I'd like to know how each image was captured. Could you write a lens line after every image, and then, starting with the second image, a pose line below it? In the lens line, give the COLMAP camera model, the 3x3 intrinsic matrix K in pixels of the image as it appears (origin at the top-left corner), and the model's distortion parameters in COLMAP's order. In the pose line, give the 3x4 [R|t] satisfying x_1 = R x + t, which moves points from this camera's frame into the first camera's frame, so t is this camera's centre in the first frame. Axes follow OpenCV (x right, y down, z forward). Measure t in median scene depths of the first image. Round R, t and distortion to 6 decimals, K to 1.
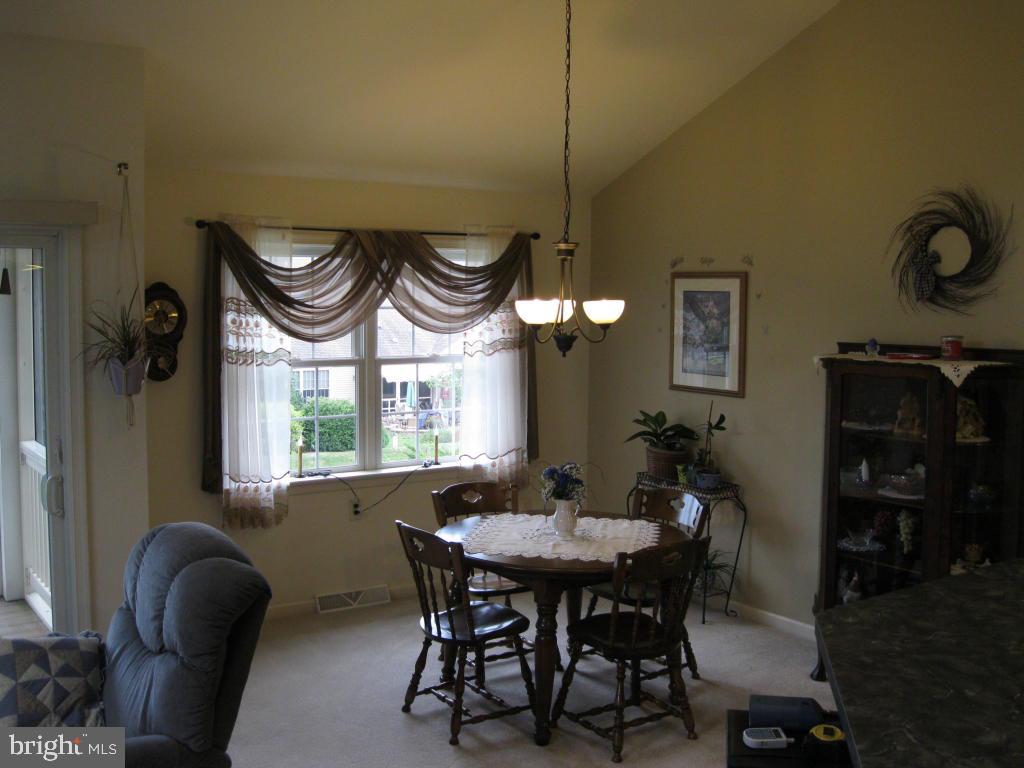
lens RADIAL K [[1048.6, 0, 497.2], [0, 1048.6, 360.0], [0, 0, 1]] dist [-0.120919, 0.034571]
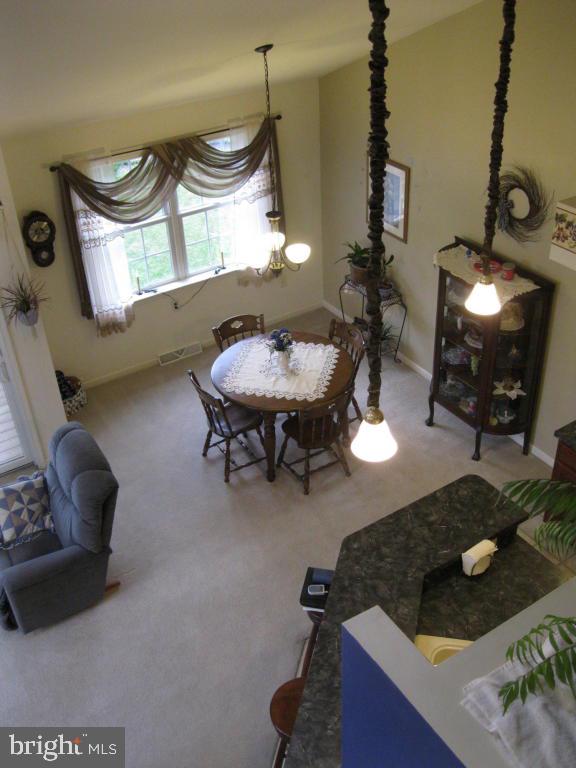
lens RADIAL K [[786.4, 0, 303.5], [0, 786.4, 378.4], [0, 0, 1]] dist [-0.120919, 0.034571]
pose [[0.998890, -0.022576, -0.041342, 0.130766], [0.040382, 0.862289, 0.504804, -0.421389], [0.024252, -0.505913, 0.862244, -0.152538]]
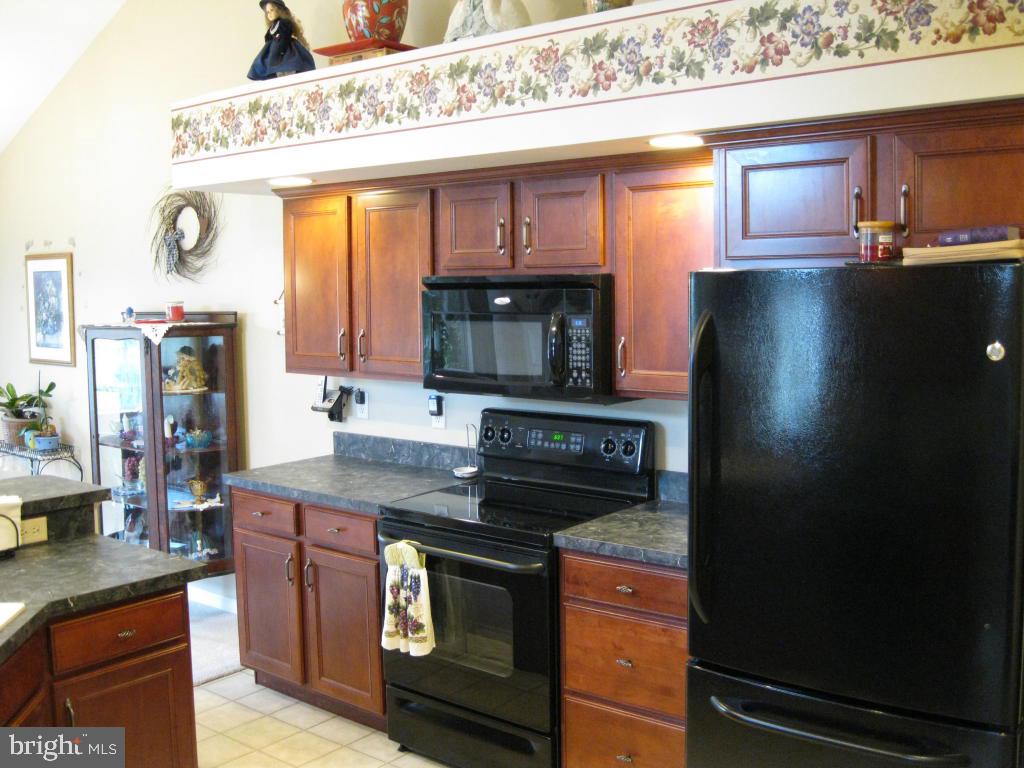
lens RADIAL K [[1048.6, 0, 497.2], [0, 1048.6, 360.0], [0, 0, 1]] dist [-0.120919, 0.034571]
pose [[0.956890, -0.039980, 0.287686, 0.371387], [0.037317, 0.999195, 0.014737, 0.031673], [-0.288044, -0.003366, 0.957611, -0.181816]]
